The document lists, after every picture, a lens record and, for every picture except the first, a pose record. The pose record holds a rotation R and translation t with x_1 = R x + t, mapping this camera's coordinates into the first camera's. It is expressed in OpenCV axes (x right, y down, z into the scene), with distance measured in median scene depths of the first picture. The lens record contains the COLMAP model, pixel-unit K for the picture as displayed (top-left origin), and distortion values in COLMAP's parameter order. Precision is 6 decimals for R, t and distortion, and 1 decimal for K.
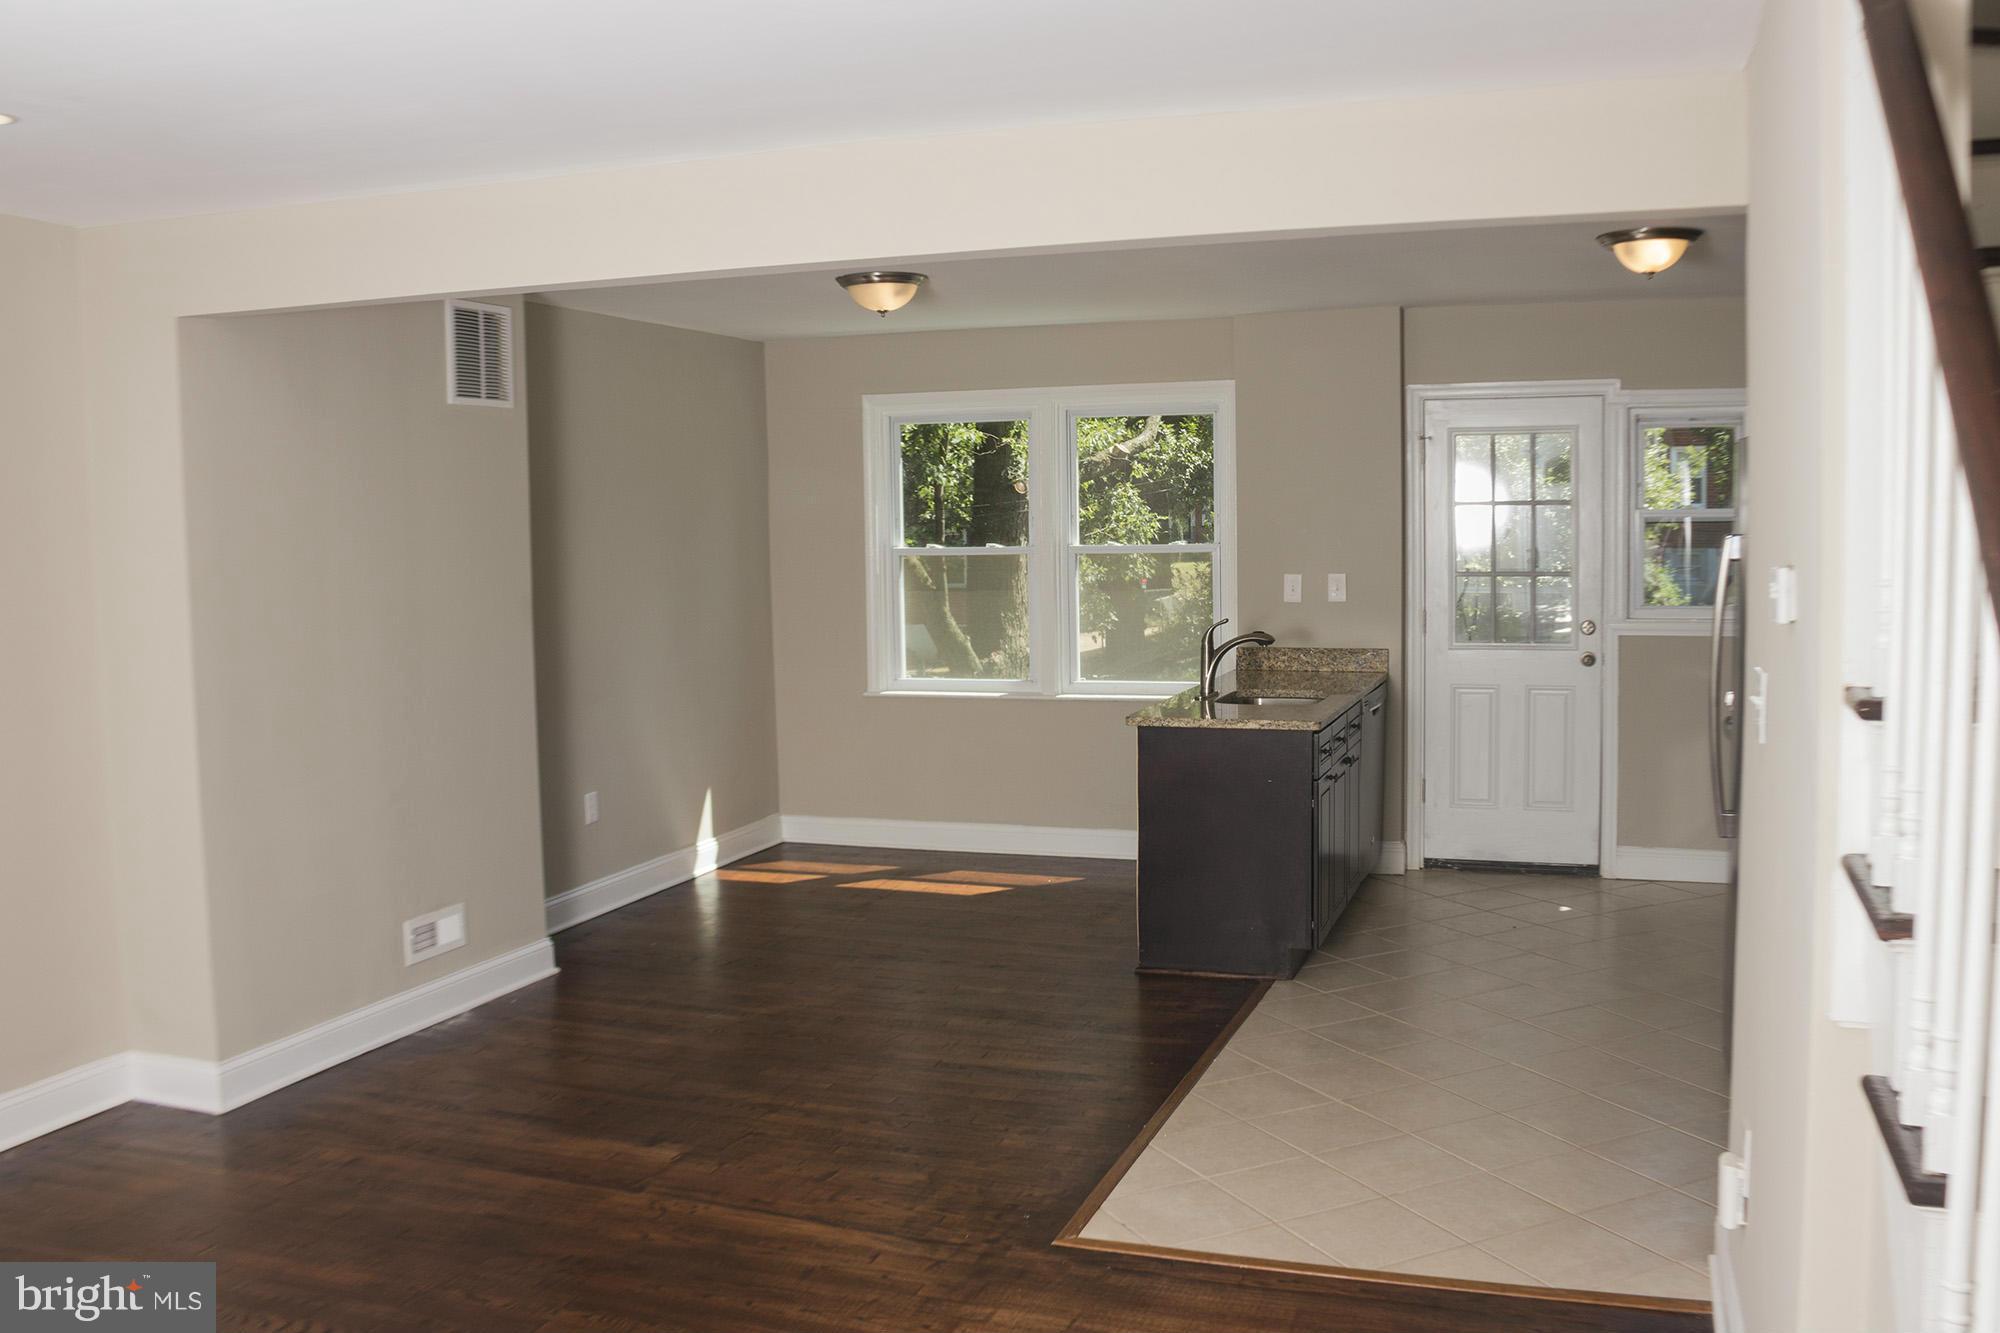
lens RADIAL K [[1744.7, 0, 1000.0], [0, 1744.7, 666.5], [0, 0, 1]] dist [-0.112154, 0.002234]
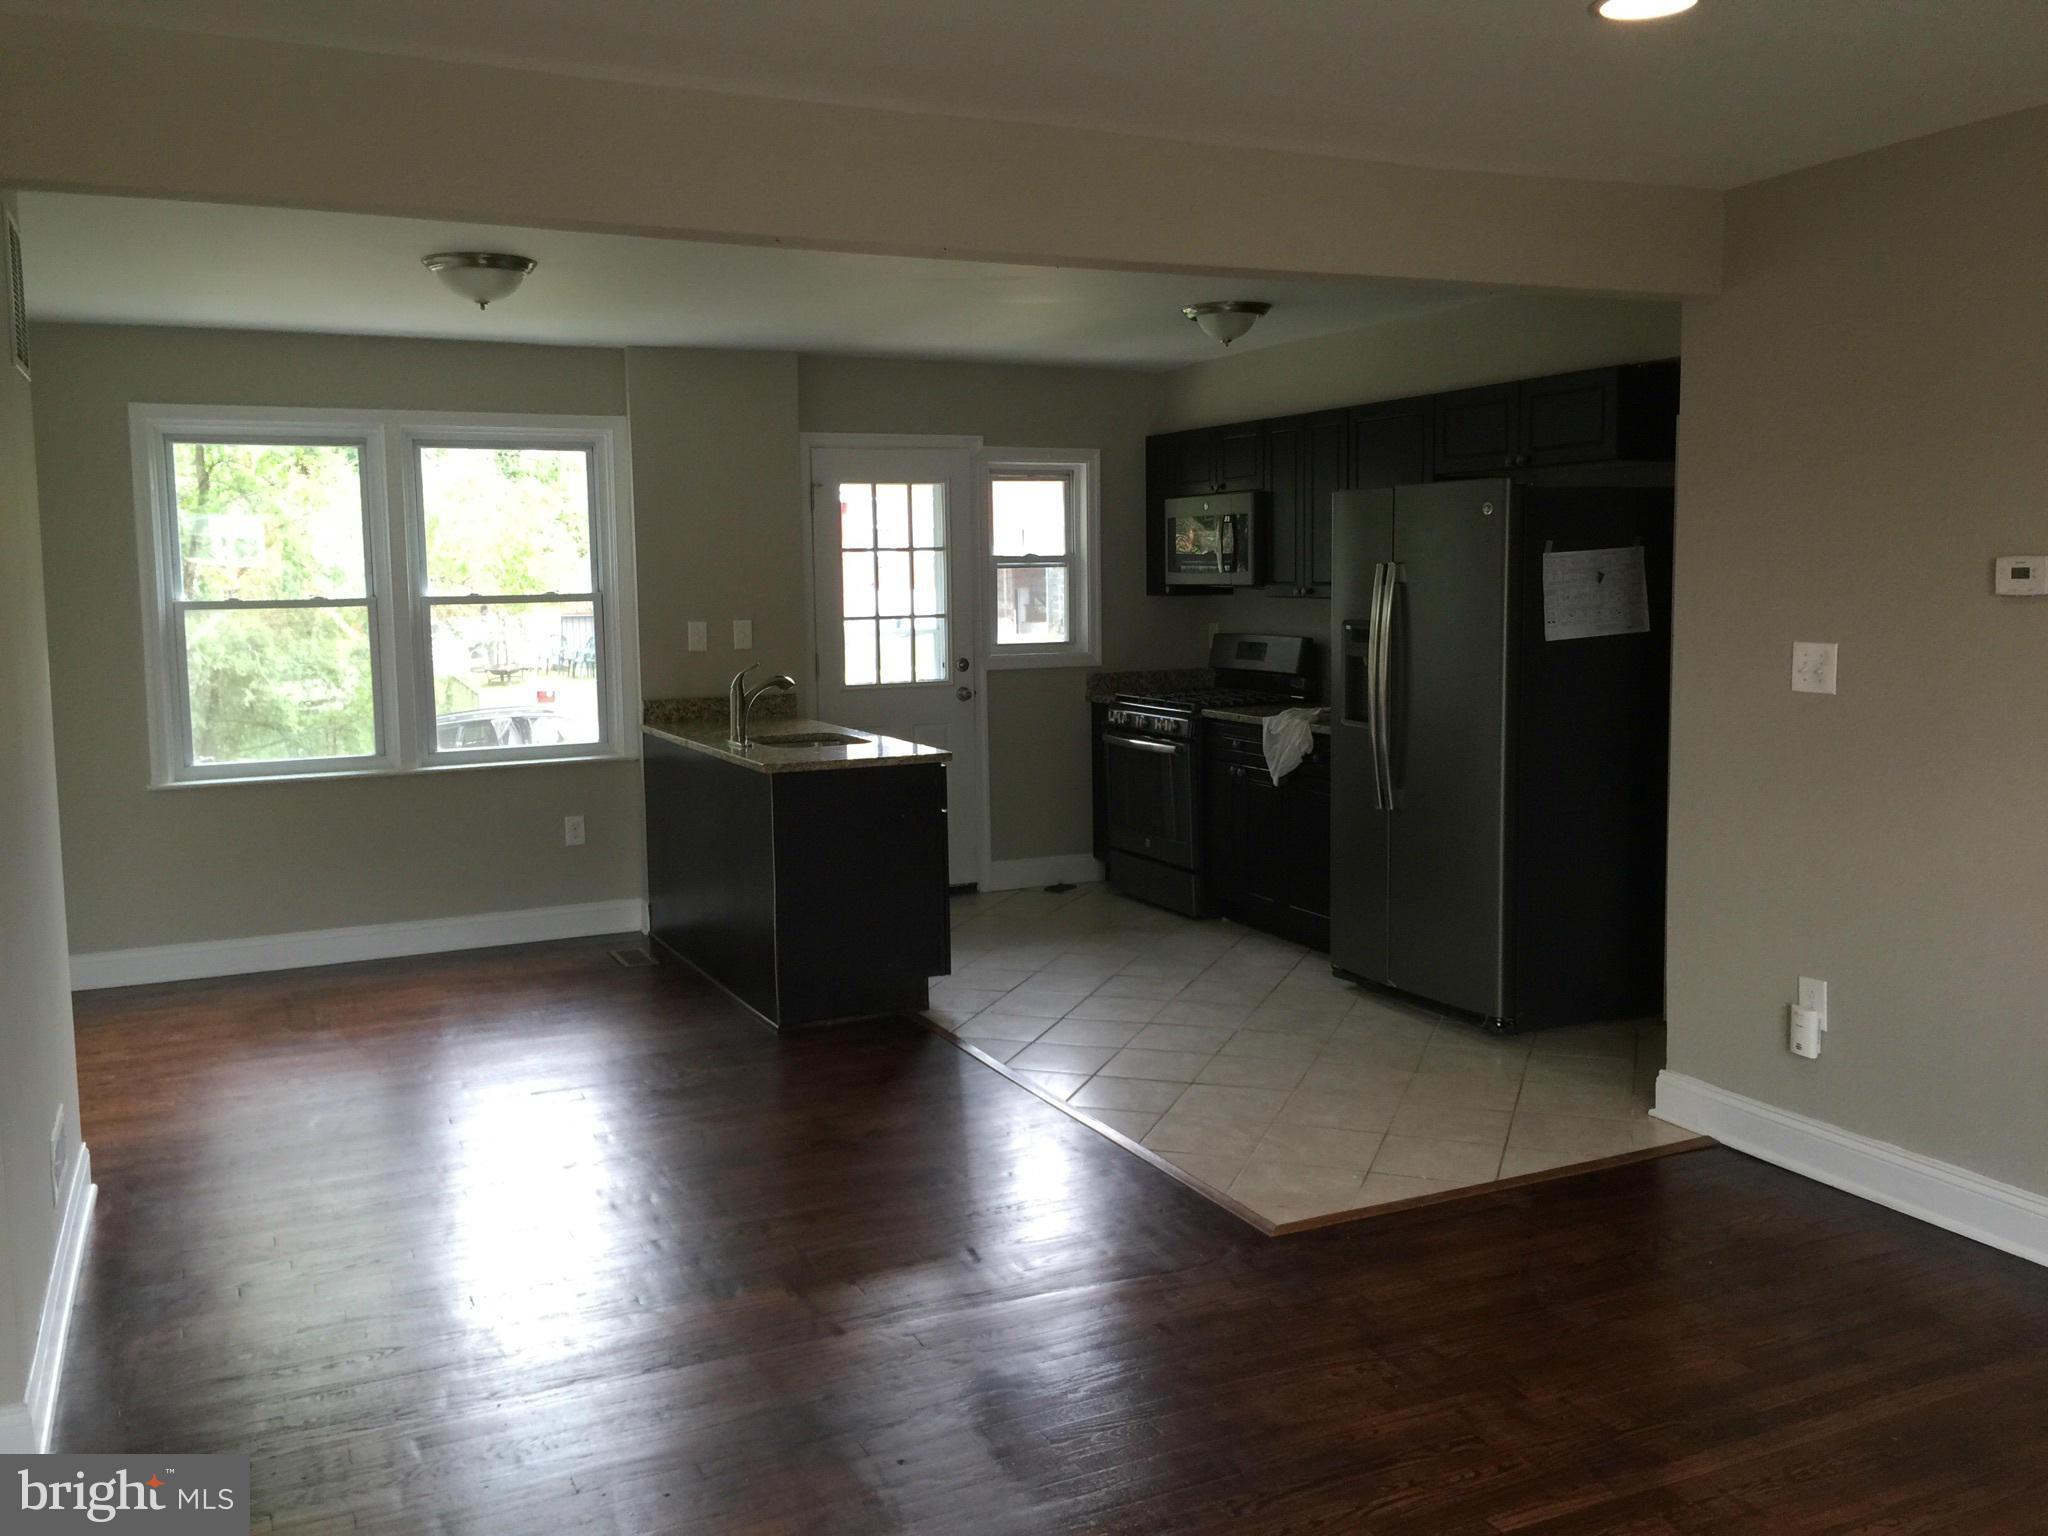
lens RADIAL K [[1771.4, 0, 1041.0], [0, 1771.4, 751.3], [0, 0, 1]] dist [0.123016, -0.137899]
pose [[0.699141, -0.066468, 0.711887, -0.462118], [0.066576, 0.997396, 0.027741, 0.004613], [-0.711877, 0.027999, 0.701746, 0.196523]]
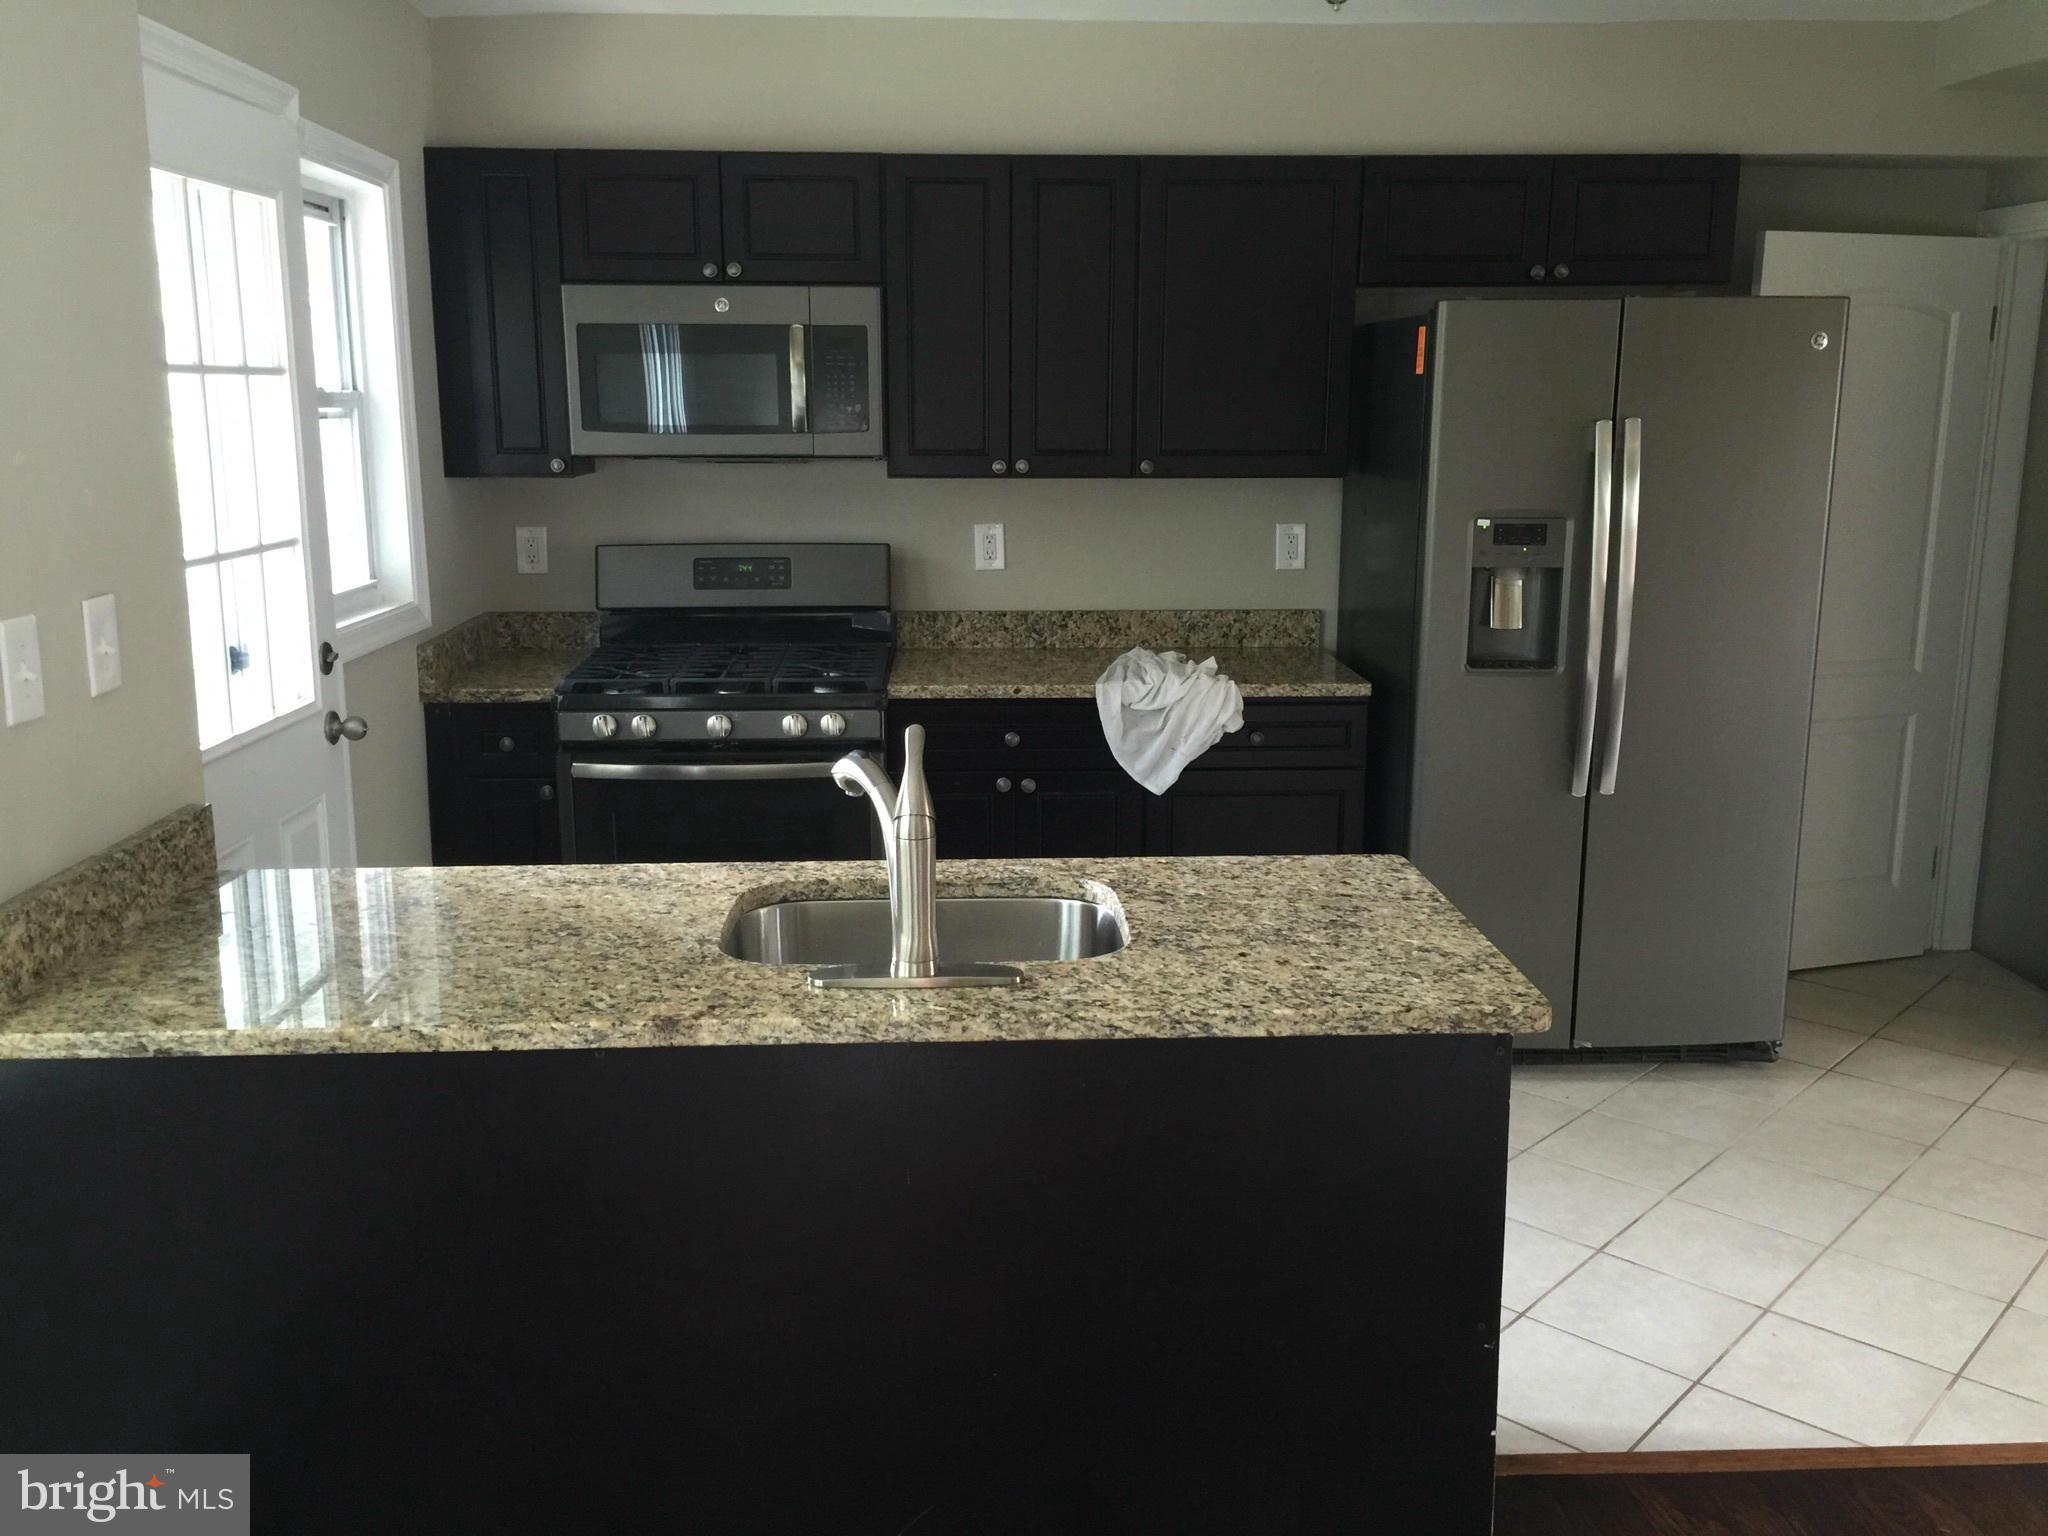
lens RADIAL K [[1735.1, 0, 1024.0], [0, 1735.1, 768.0], [0, 0, 1]] dist [0.013622, 0.014687]
pose [[-0.382134, -0.173264, 0.907719, -0.160806], [0.090504, 0.970527, 0.223354, -0.086946], [-0.919664, 0.167503, -0.355190, 1.088324]]
